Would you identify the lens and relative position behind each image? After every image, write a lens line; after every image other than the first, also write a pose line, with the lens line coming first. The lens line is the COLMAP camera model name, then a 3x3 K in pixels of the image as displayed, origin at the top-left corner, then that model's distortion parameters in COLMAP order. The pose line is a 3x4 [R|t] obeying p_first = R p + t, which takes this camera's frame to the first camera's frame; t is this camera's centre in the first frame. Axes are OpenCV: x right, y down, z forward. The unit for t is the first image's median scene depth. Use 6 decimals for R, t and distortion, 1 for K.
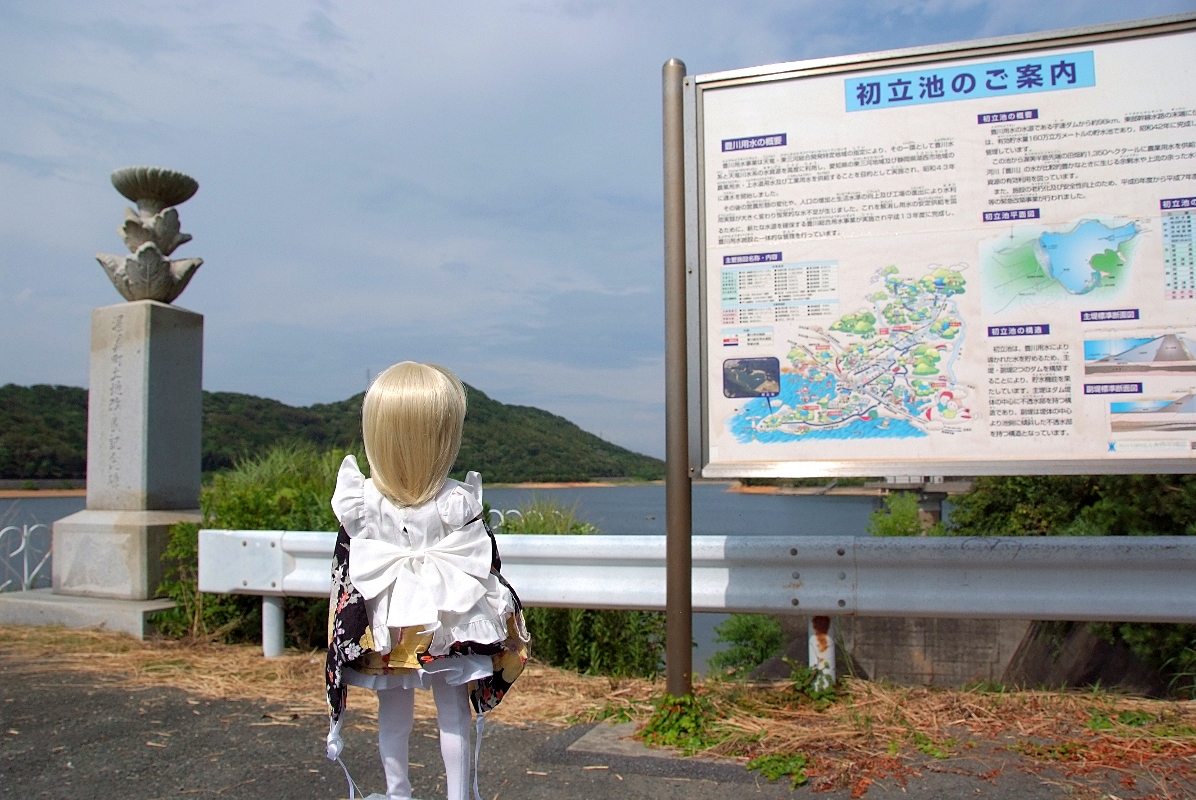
lens RADIAL K [[939.1, 0, 598.0], [0, 939.1, 400.0], [0, 0, 1]] dist [-0.169073, 0.118691]
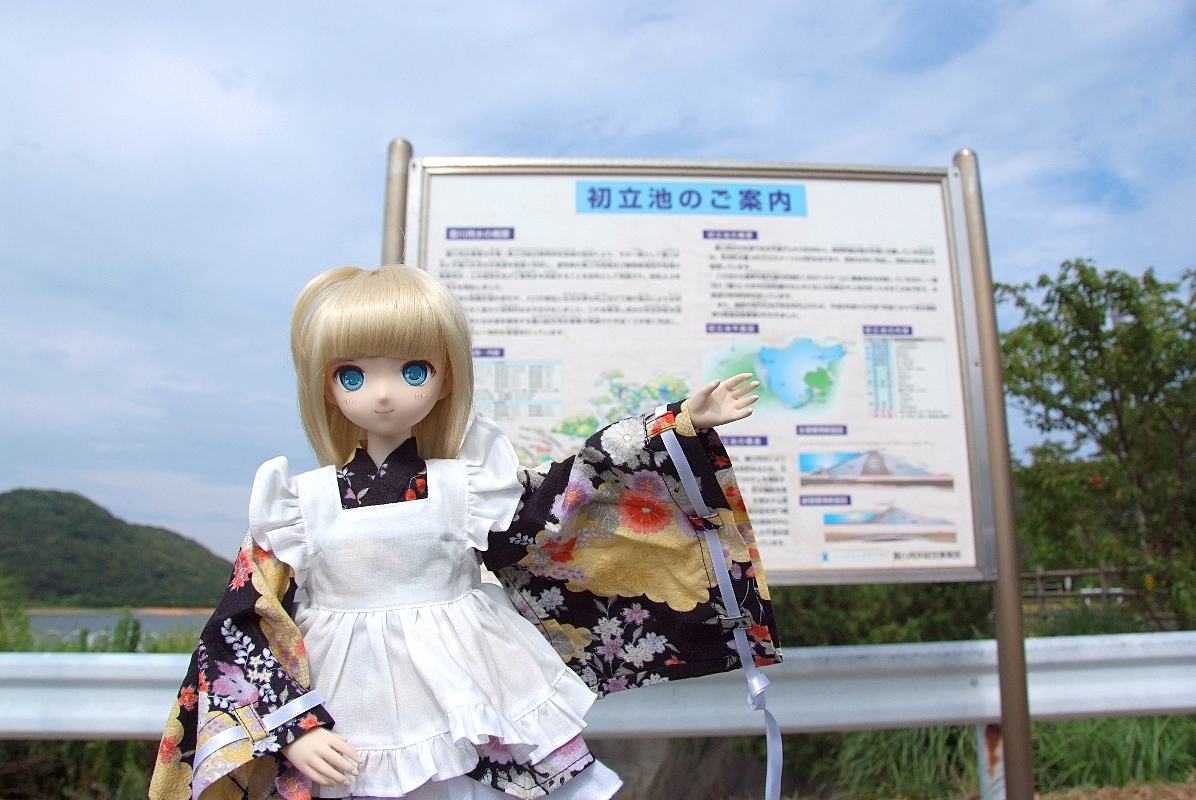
lens RADIAL K [[924.8, 0, 598.0], [0, 924.8, 400.0], [0, 0, 1]] dist [-0.168727, 0.116949]
pose [[0.927857, 0.074825, 0.365352, -0.056603], [-0.023233, 0.989360, -0.143621, 0.027638], [-0.372211, 0.124771, 0.919723, 0.110243]]
